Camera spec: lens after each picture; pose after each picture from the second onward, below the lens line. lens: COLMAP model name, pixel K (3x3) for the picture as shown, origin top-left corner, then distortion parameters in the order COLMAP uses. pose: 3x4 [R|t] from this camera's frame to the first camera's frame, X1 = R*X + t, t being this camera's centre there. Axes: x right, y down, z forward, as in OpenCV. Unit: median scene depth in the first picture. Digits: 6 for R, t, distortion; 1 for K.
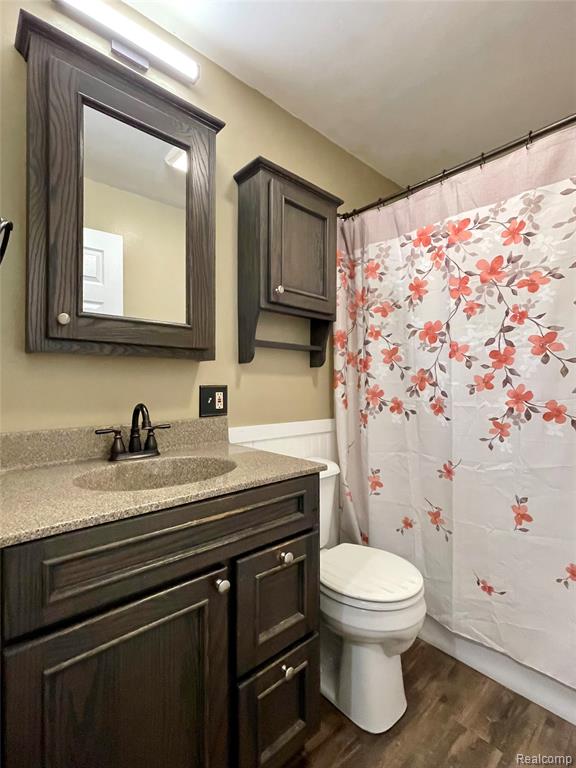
lens RADIAL K [[365.6, 0, 286.7], [0, 365.6, 384.4], [0, 0, 1]] dist [-0.002654, 0.001430]
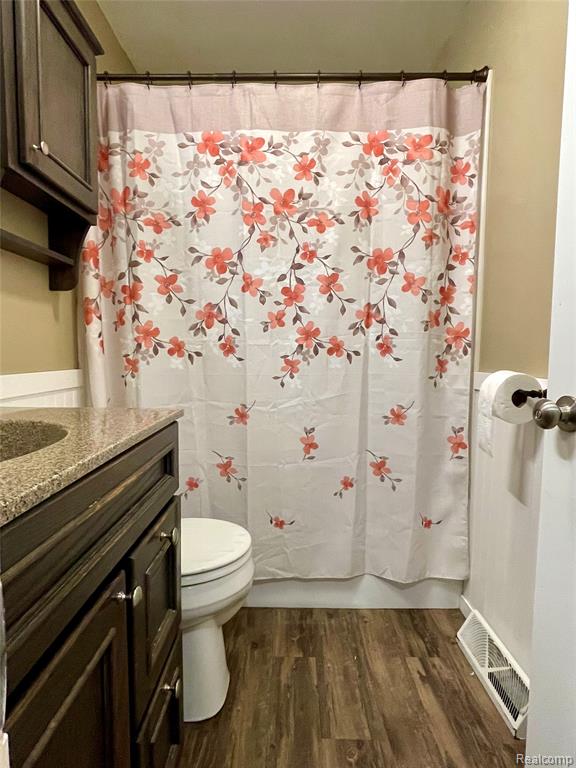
lens RADIAL K [[430.5, 0, 286.3], [0, 430.5, 385.4], [0, 0, 1]] dist [0.003788, -0.014456]
pose [[0.674142, -0.054694, 0.736574, -0.292211], [-0.005135, 0.996883, 0.078723, 0.078344], [-0.738584, -0.056853, 0.671760, 0.195591]]
